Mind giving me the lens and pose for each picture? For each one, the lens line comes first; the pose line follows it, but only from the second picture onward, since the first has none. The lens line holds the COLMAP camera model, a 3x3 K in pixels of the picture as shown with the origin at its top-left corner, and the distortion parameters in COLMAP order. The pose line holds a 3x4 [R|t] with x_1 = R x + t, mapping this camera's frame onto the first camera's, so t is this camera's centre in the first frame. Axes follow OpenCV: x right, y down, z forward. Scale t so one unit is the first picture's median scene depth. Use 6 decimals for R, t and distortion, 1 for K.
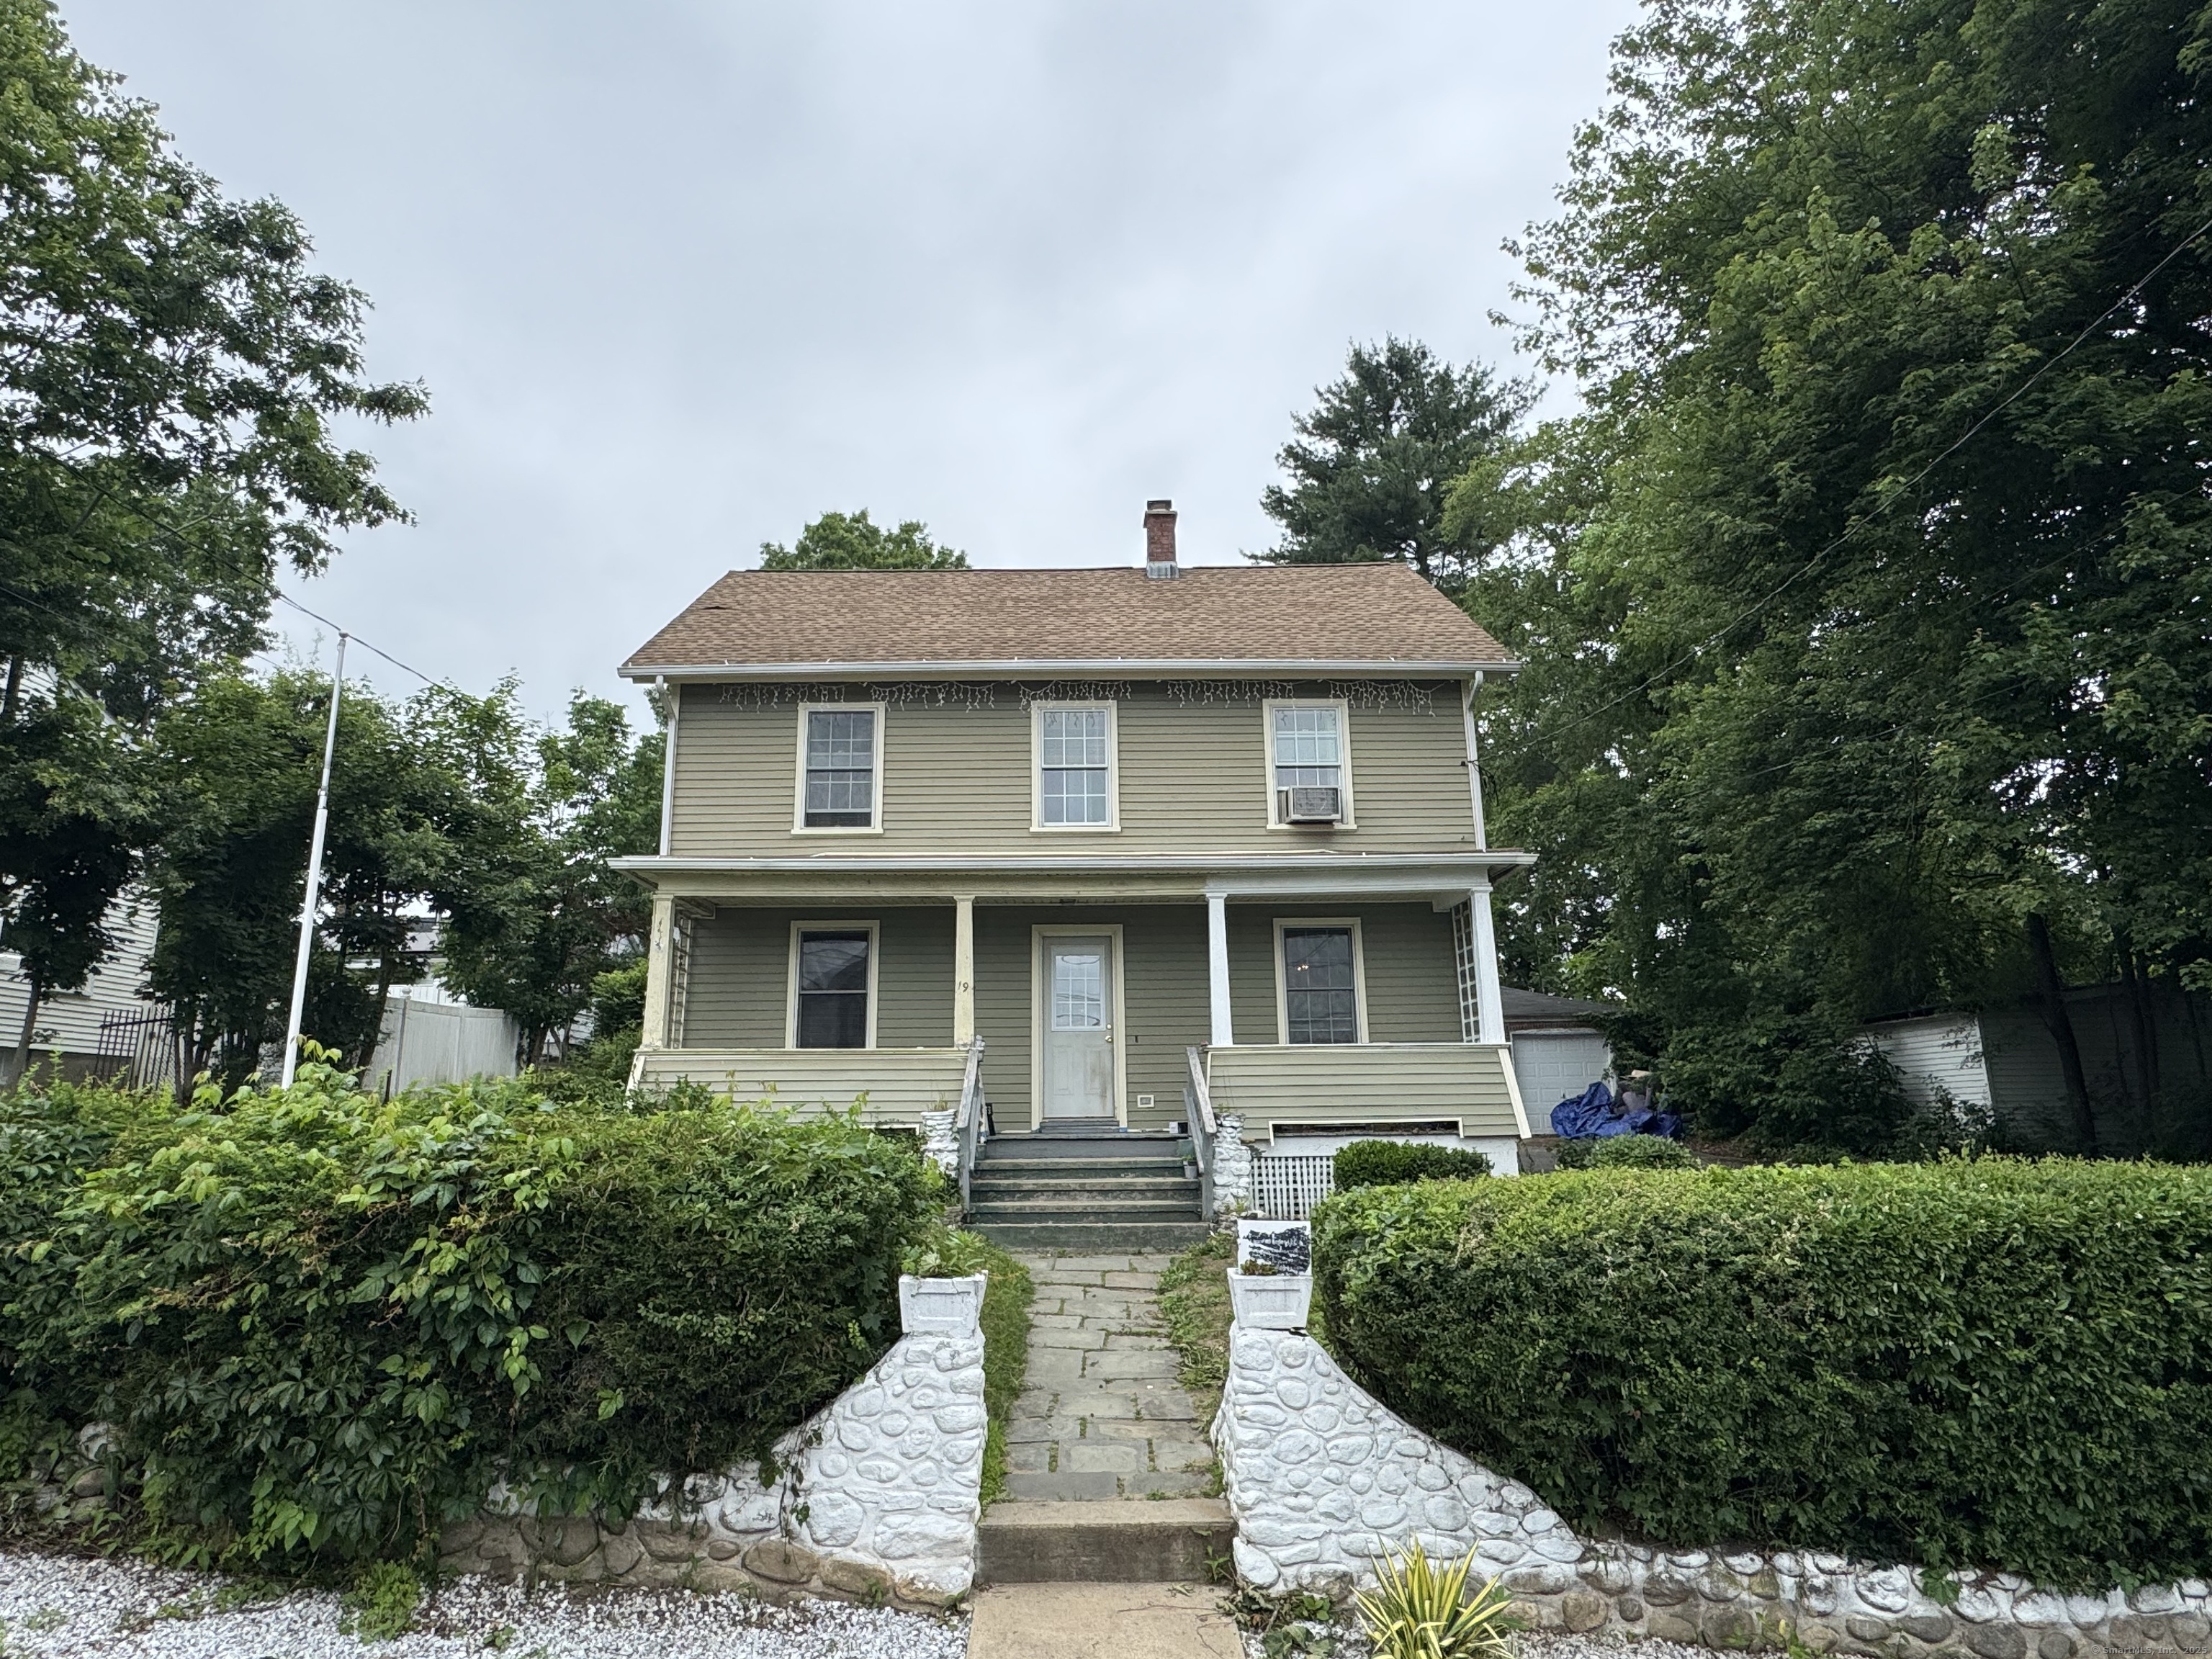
lens RADIAL K [[1285.3, 0, 1103.0], [0, 1285.3, 821.6], [0, 0, 1]] dist [-0.001719, -0.001521]
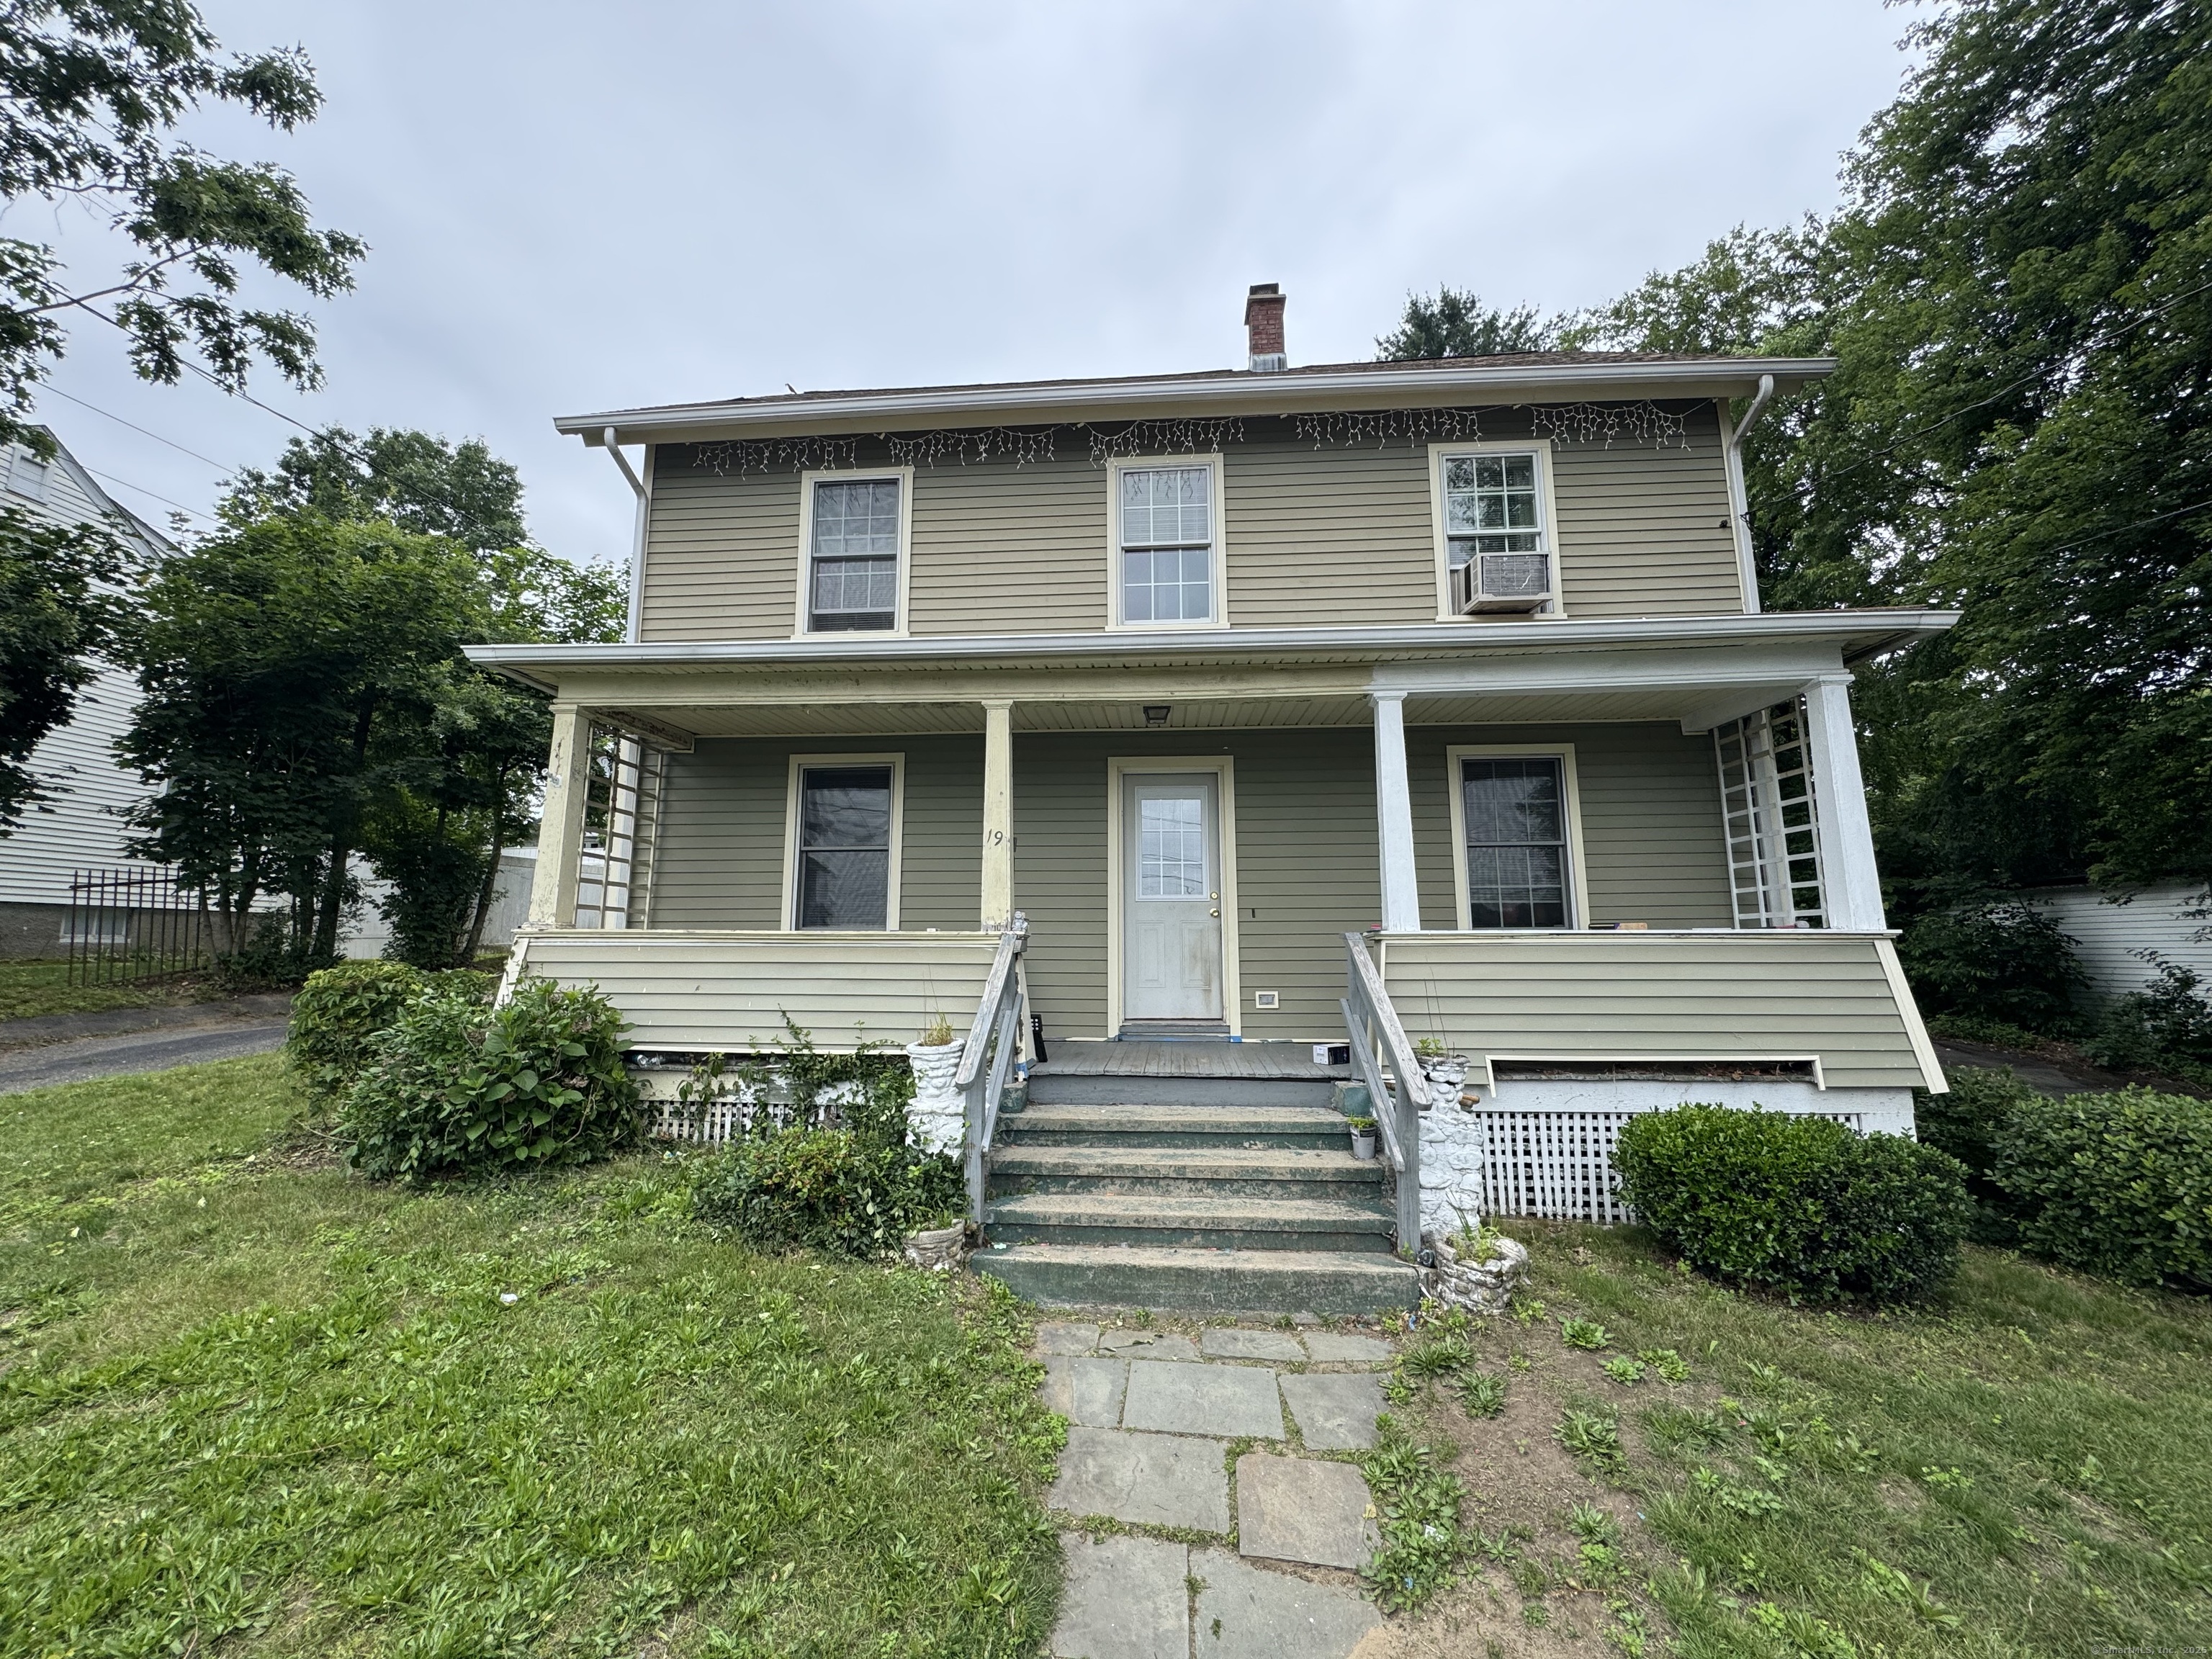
lens RADIAL K [[887.0, 0, 1105.3], [0, 887.0, 826.6], [0, 0, 1]] dist [-0.002547, -0.000047]
pose [[0.995601, -0.001639, -0.093680, -0.009735], [0.010600, 0.995398, 0.095240, 0.072758], [0.093092, -0.095814, 0.991037, 0.504712]]
